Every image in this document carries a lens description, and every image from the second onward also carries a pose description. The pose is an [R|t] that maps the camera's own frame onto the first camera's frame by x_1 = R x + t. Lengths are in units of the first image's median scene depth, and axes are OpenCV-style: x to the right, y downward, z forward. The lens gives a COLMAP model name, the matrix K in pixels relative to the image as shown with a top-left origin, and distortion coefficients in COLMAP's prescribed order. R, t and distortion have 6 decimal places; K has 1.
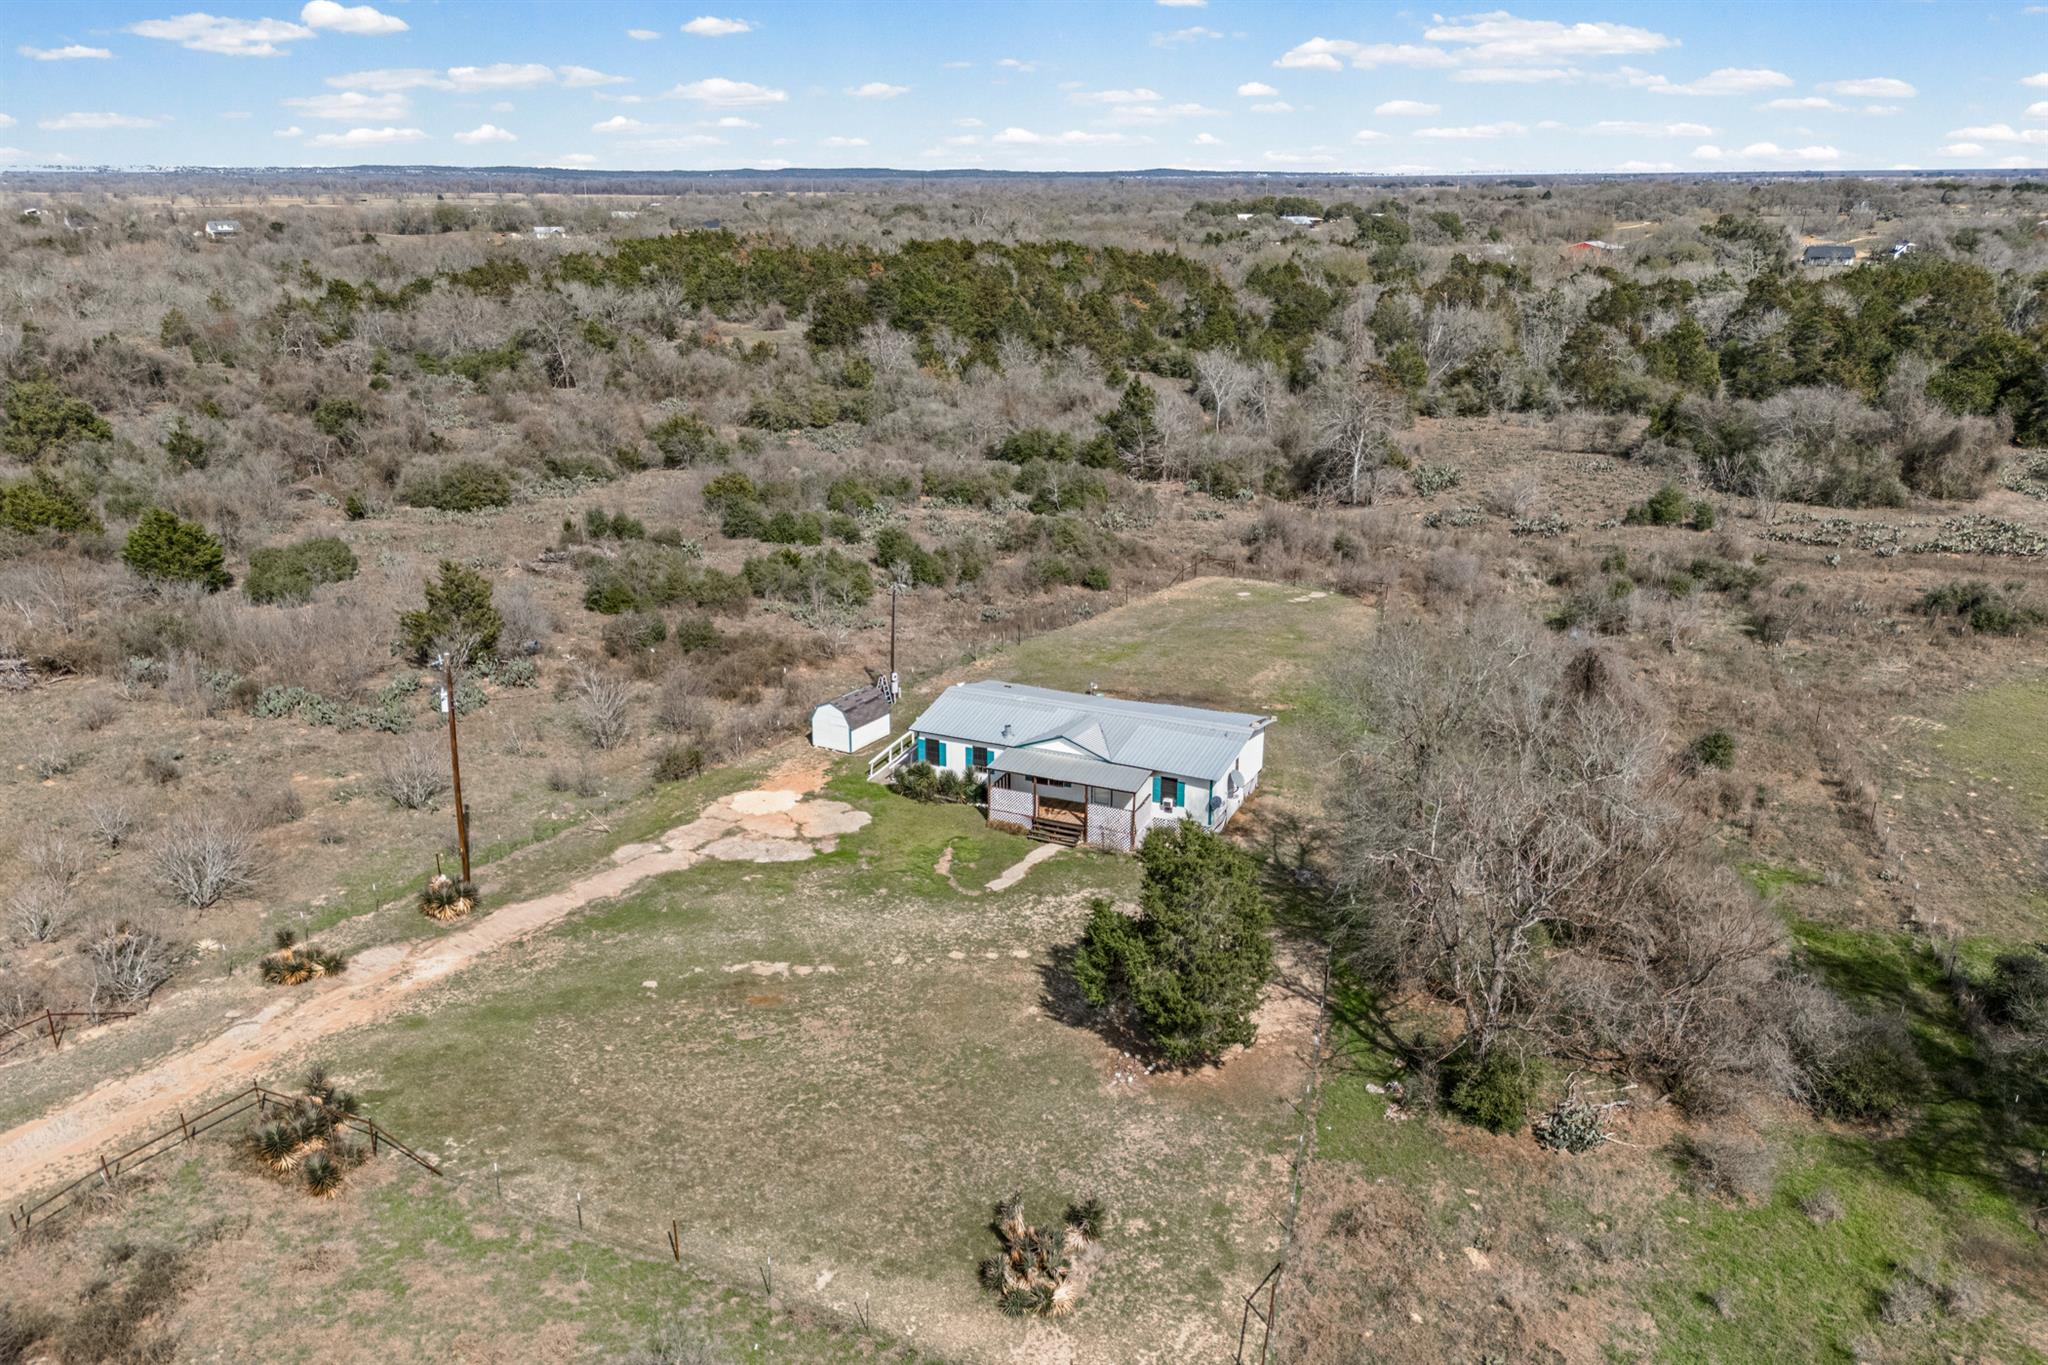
lens RADIAL K [[1542.5, 0, 1020.5], [0, 1542.5, 712.9], [0, 0, 1]] dist [0.070367, -0.074124]
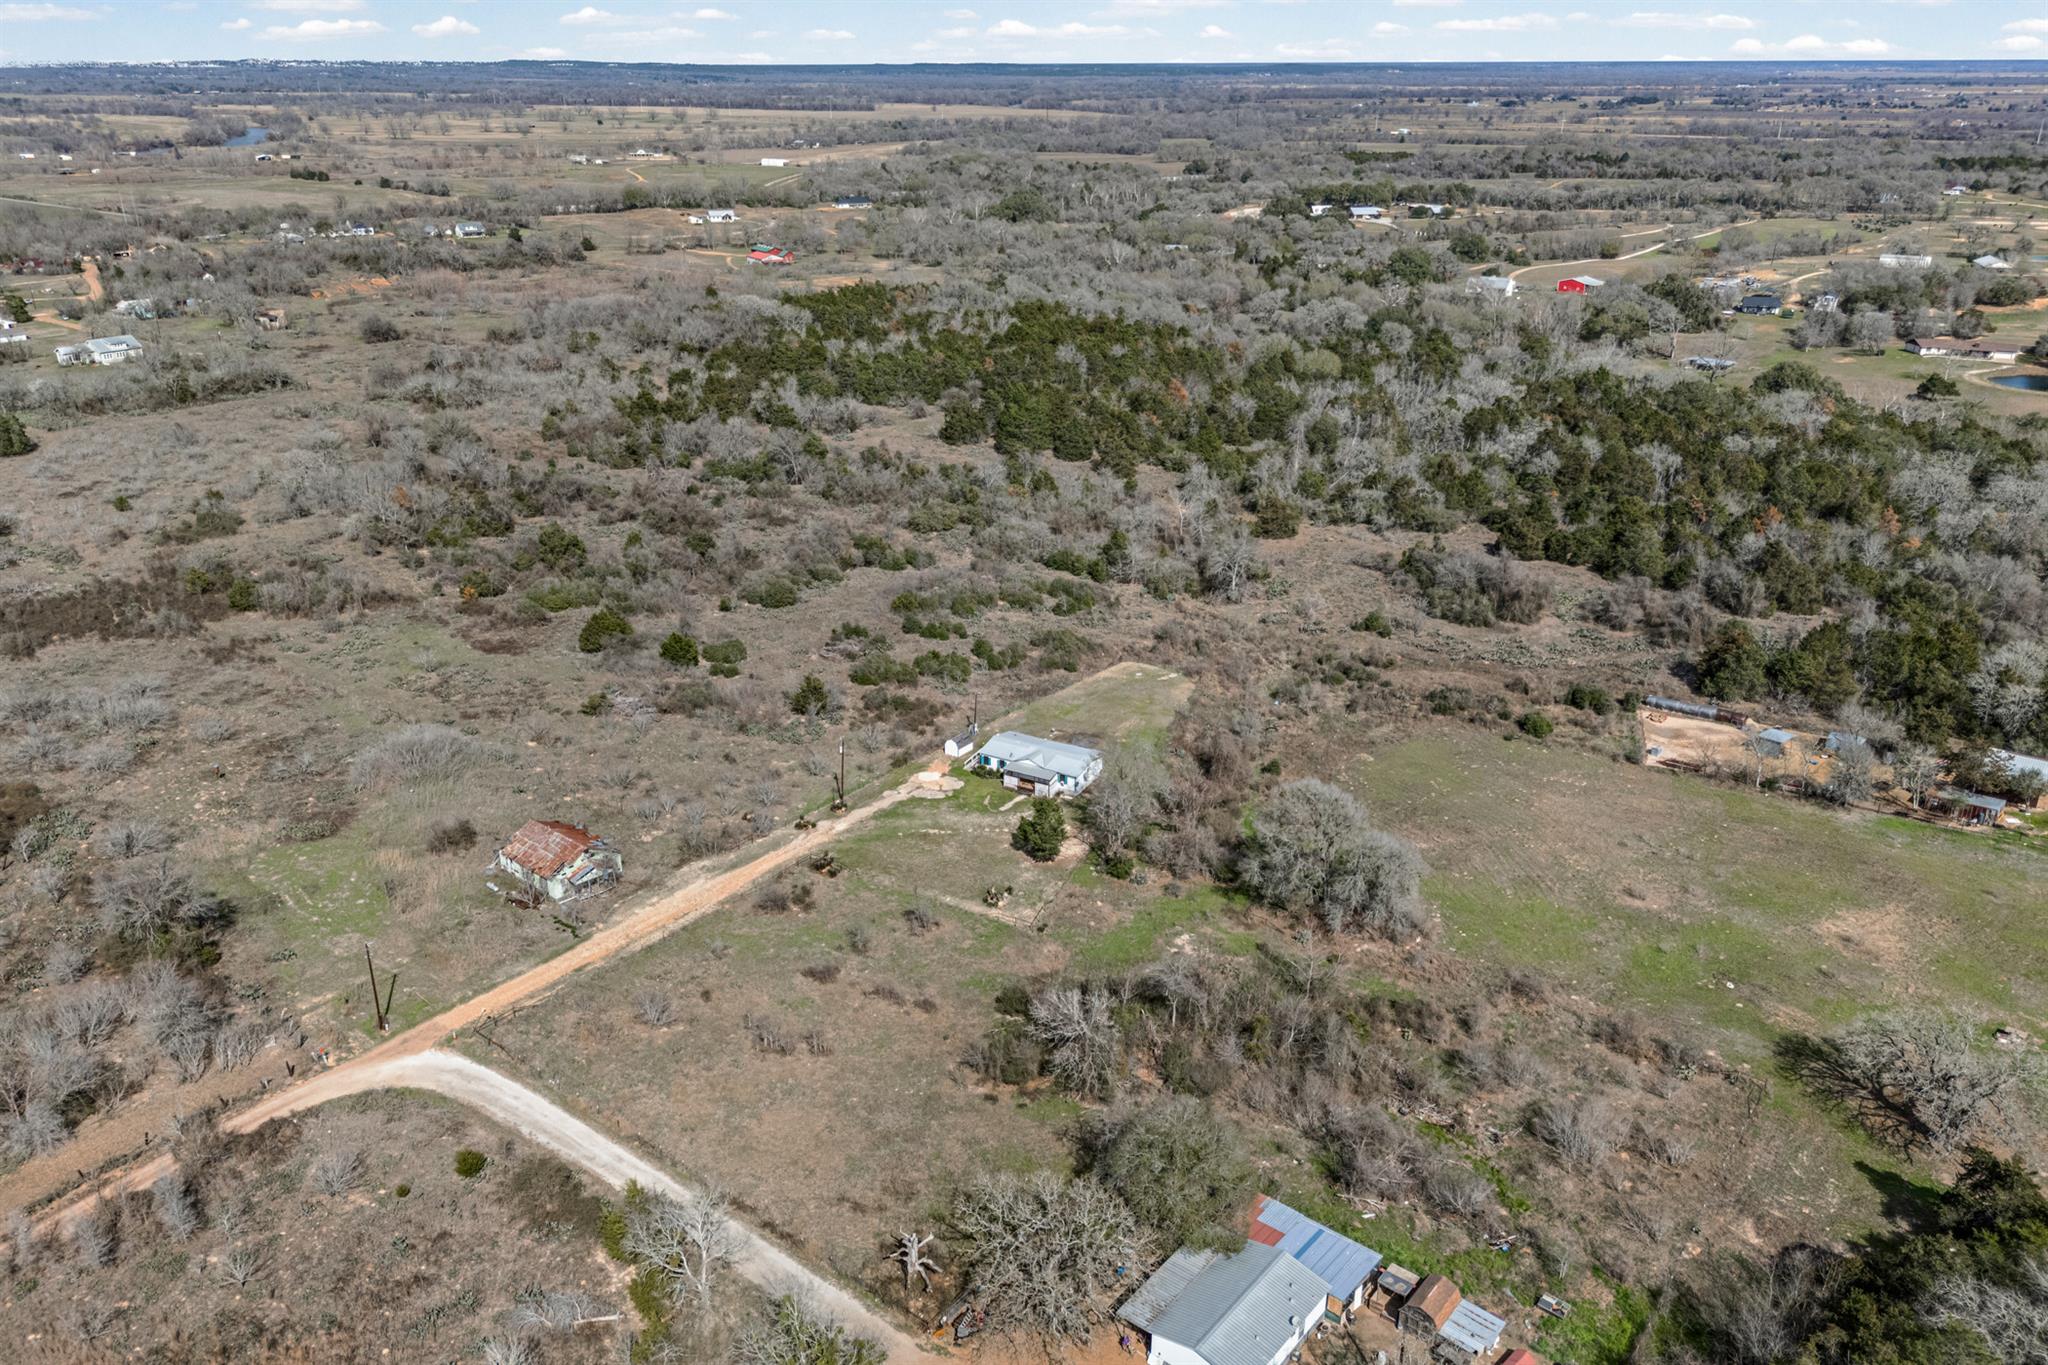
lens RADIAL K [[1542.5, 0, 1020.5], [0, 1542.5, 712.9], [0, 0, 1]] dist [0.070367, -0.074124]
pose [[0.996826, 0.034300, -0.071840, 0.215314], [-0.028950, 0.996820, 0.074239, -0.285322], [0.074157, -0.071923, 0.994650, -1.899081]]
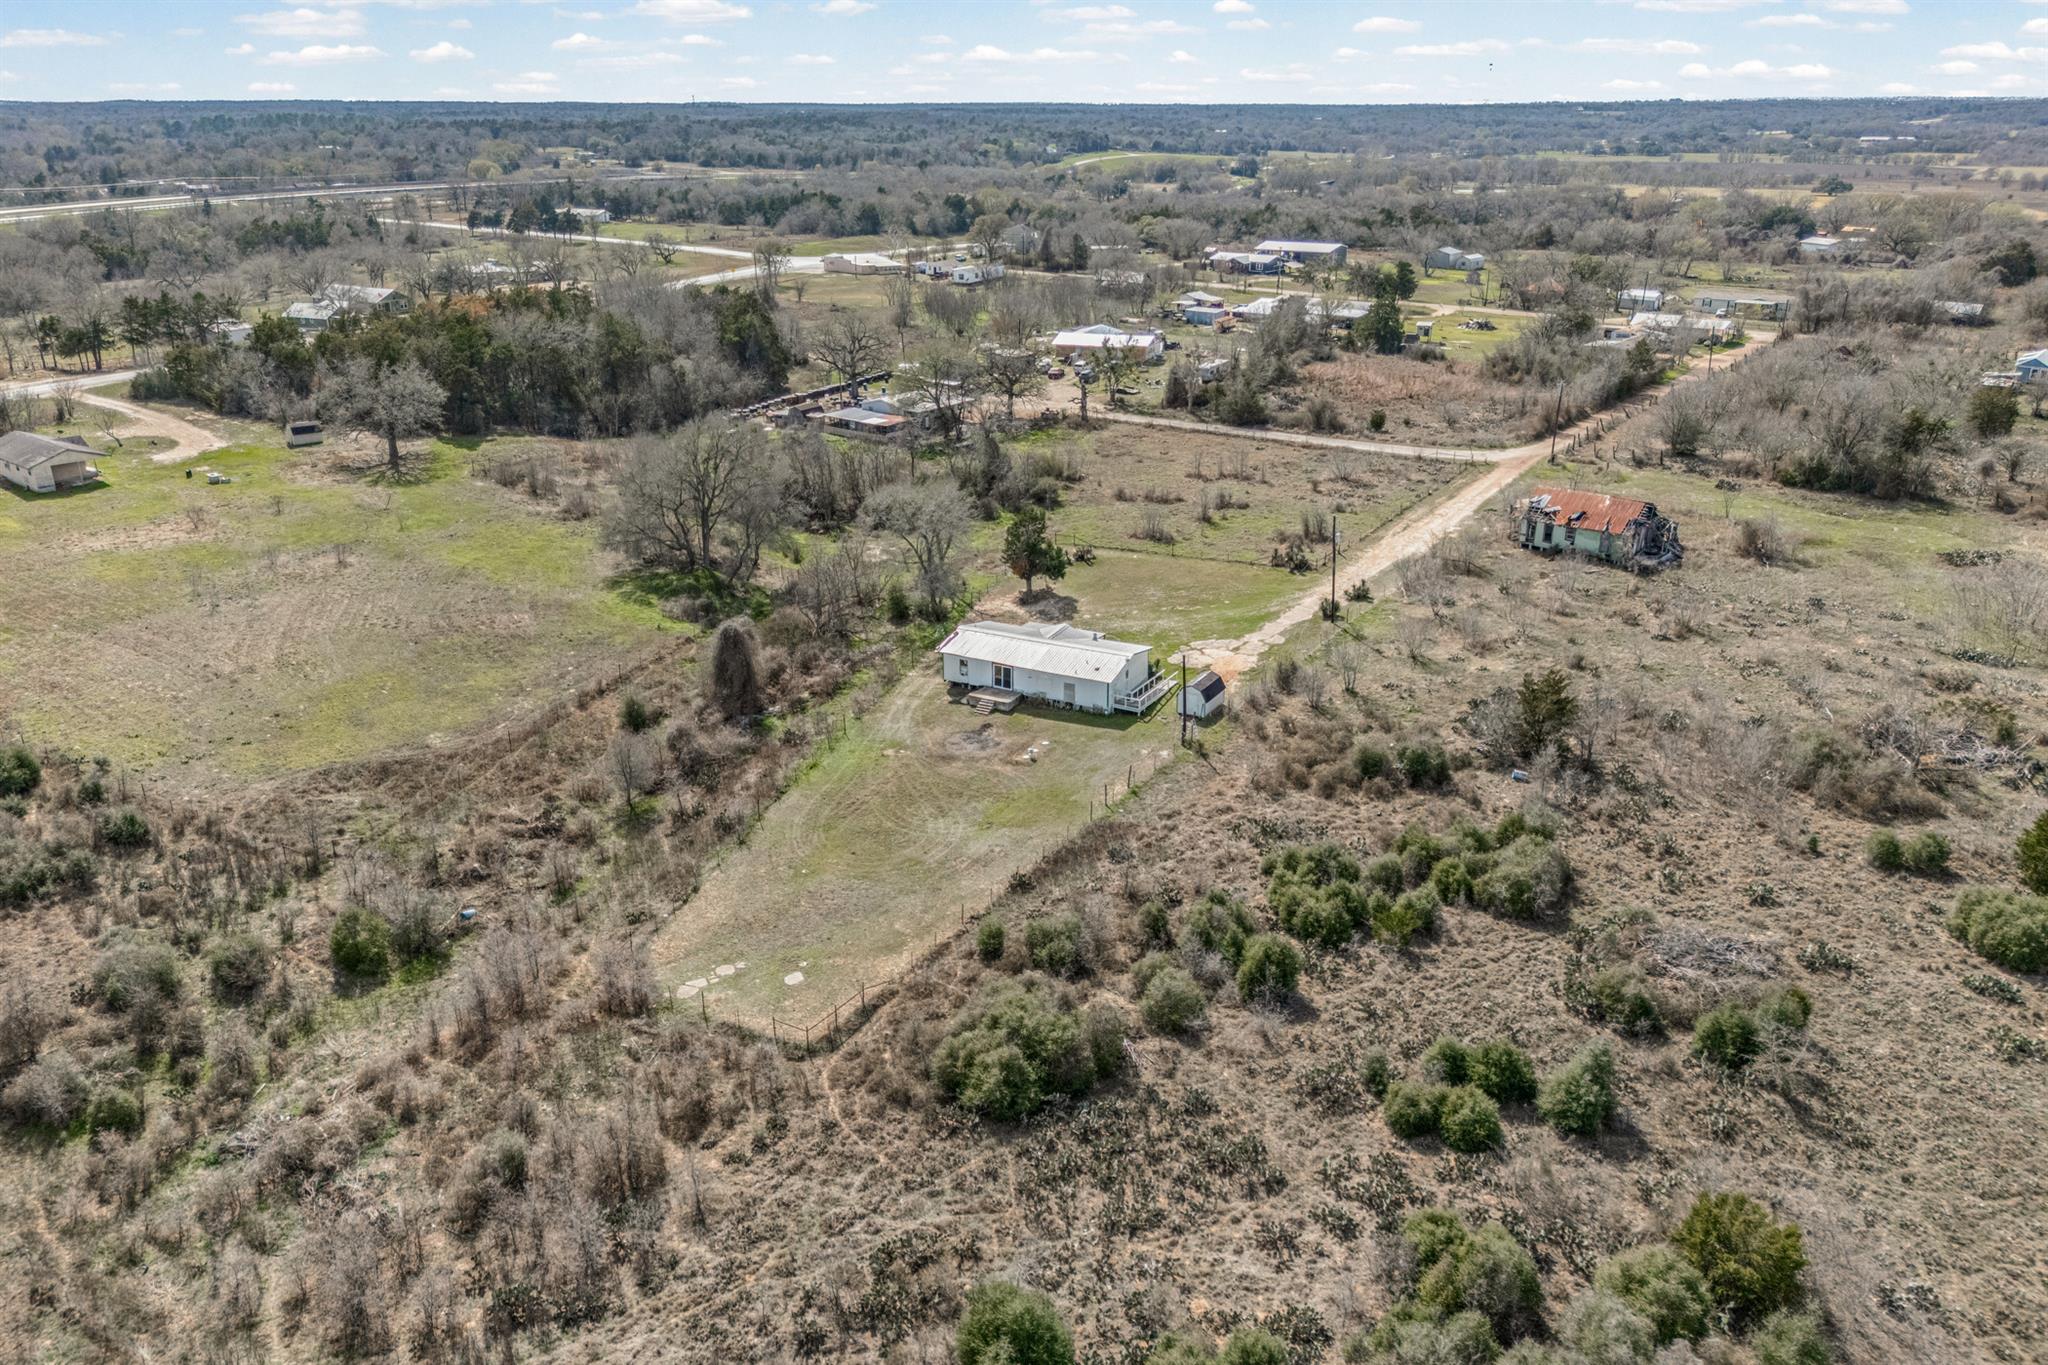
lens RADIAL K [[1530.6, 0, 1021.8], [0, 1530.6, 648.2], [0, 0, 1]] dist [0.047758, -0.007323]
pose [[-0.999576, -0.004790, 0.028717, 0.022676], [0.014238, 0.779947, 0.625684, -1.048387], [-0.025395, 0.625827, -0.779548, 2.338434]]
